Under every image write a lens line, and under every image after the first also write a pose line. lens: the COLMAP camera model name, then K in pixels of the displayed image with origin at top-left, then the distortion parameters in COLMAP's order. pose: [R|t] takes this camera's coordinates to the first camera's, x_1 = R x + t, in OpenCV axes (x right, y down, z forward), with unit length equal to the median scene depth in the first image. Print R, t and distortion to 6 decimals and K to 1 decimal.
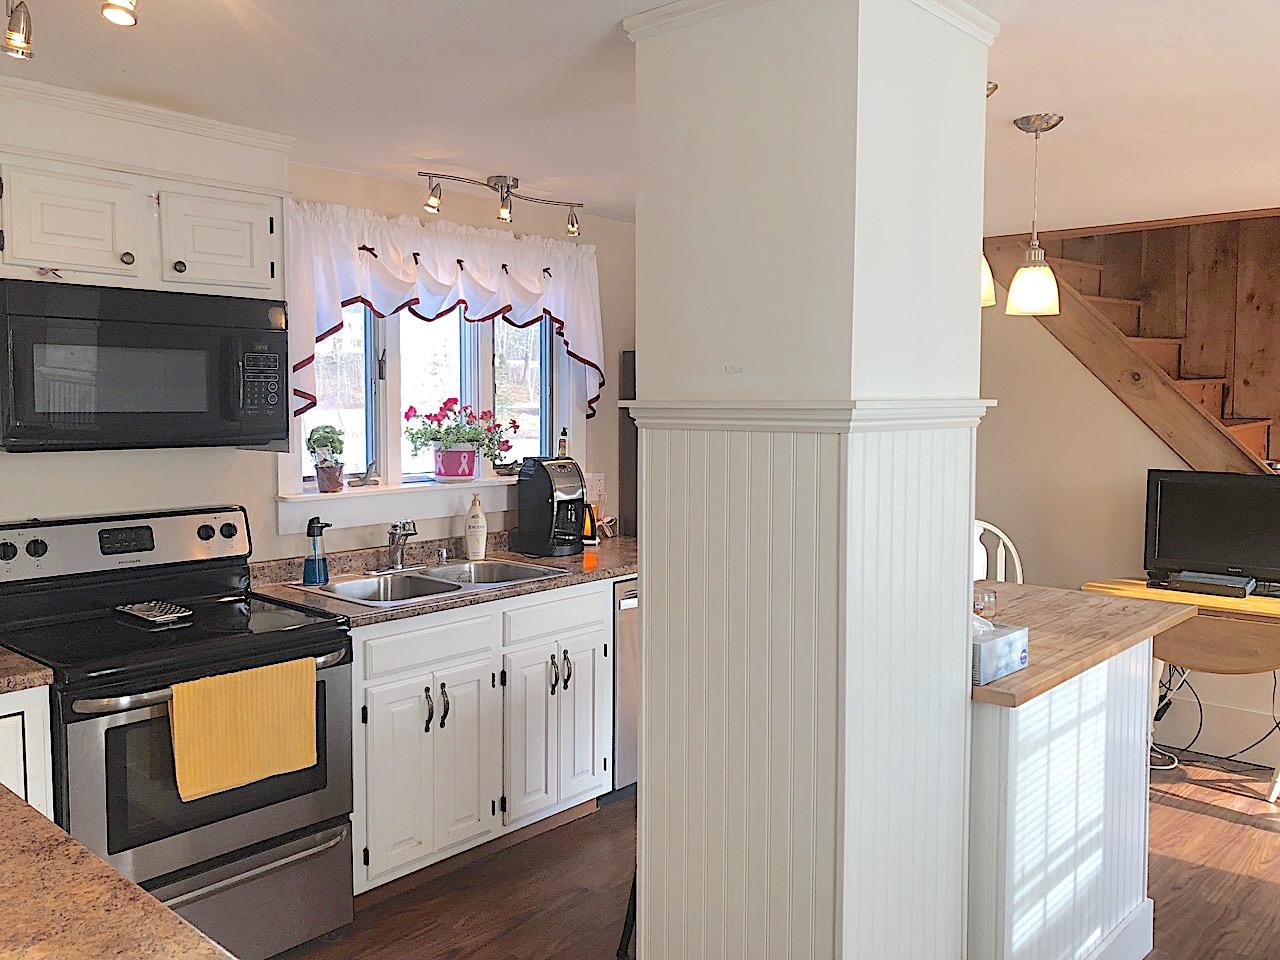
lens RADIAL K [[1068.7, 0, 640.0], [0, 1068.7, 480.0], [0, 0, 1]] dist [0.028299, -0.013388]
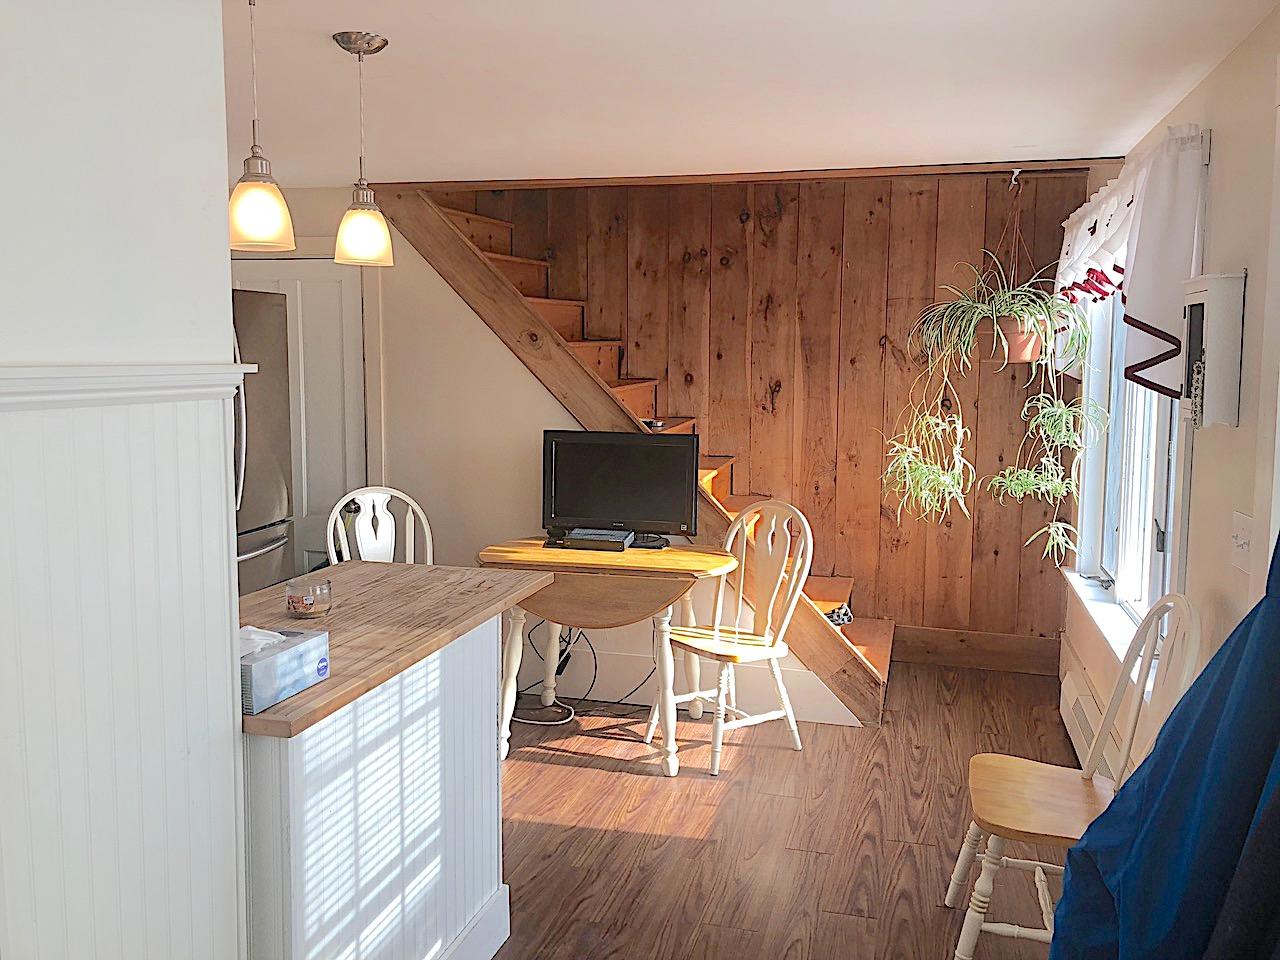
lens RADIAL K [[1055.1, 0, 640.0], [0, 1055.1, 480.0], [0, 0, 1]] dist [0.126158, -0.275780]
pose [[0.893095, -0.042057, 0.447898, 0.121963], [0.022335, 0.998538, 0.049226, -0.011313], [-0.449313, -0.033960, 0.892729, 0.080263]]
